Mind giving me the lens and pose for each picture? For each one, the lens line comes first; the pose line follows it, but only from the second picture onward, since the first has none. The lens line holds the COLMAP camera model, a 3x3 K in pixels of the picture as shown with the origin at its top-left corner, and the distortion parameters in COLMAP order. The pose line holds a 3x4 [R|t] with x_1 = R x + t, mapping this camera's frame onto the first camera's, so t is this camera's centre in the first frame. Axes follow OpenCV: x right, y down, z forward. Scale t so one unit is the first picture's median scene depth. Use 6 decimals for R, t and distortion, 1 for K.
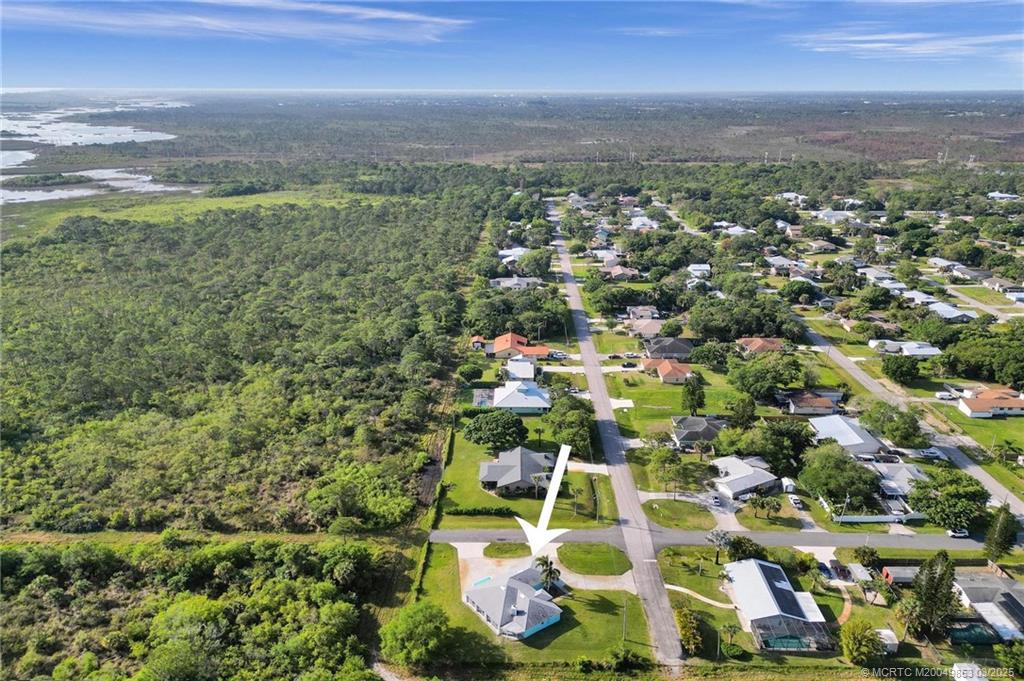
lens RADIAL K [[729.5, 0, 514.5], [0, 729.5, 342.5], [0, 0, 1]] dist [0.079508, -0.079670]
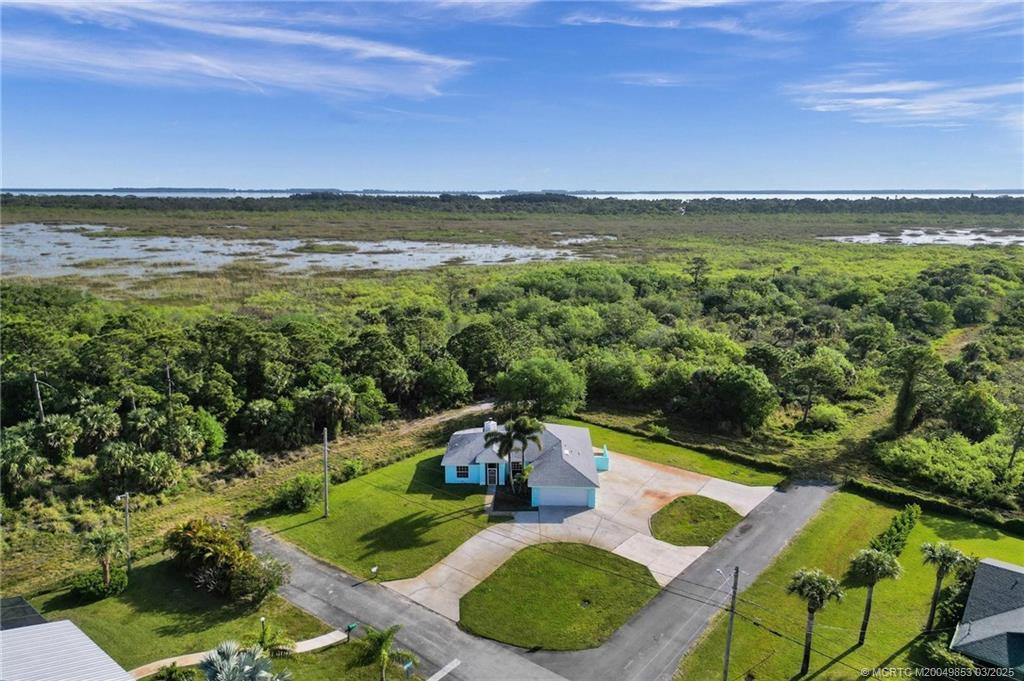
lens RADIAL K [[729.5, 0, 514.5], [0, 729.5, 342.5], [0, 0, 1]] dist [0.079508, -0.079670]
pose [[-0.626303, 0.158412, -0.763315, 0.325404], [-0.258154, 0.881750, 0.394808, 0.045958], [0.735595, 0.444323, -0.511348, 0.972996]]
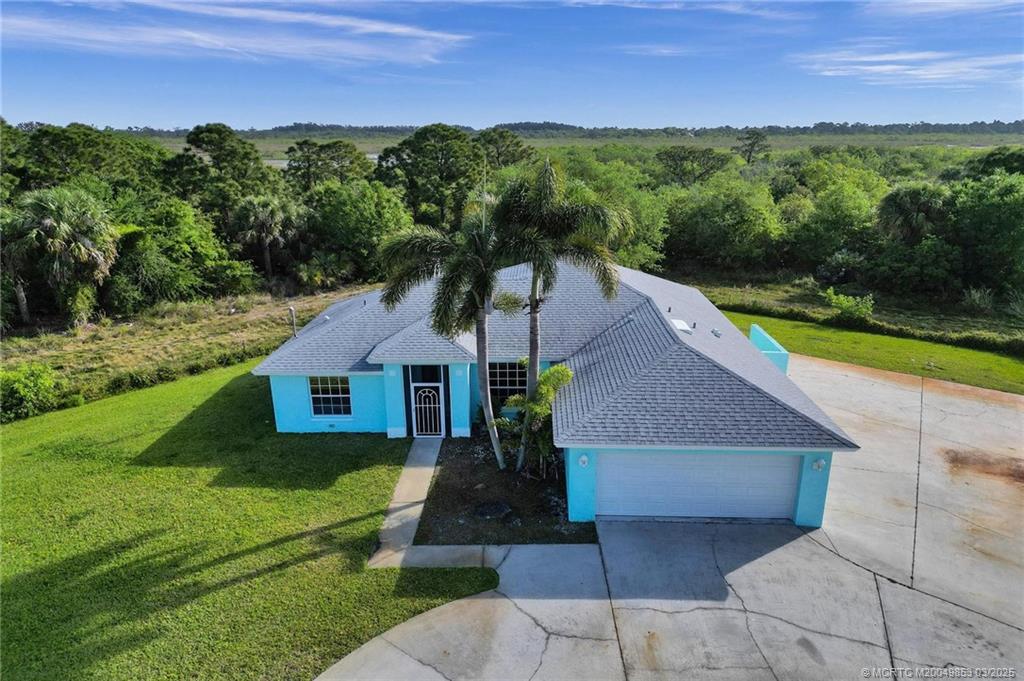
lens RADIAL K [[729.5, 0, 514.5], [0, 729.5, 342.5], [0, 0, 1]] dist [0.079508, -0.079670]
pose [[-0.621340, 0.217563, -0.752730, 0.113273], [-0.254940, 0.852270, 0.456773, 0.207756], [0.740906, 0.475712, -0.474084, 0.851190]]
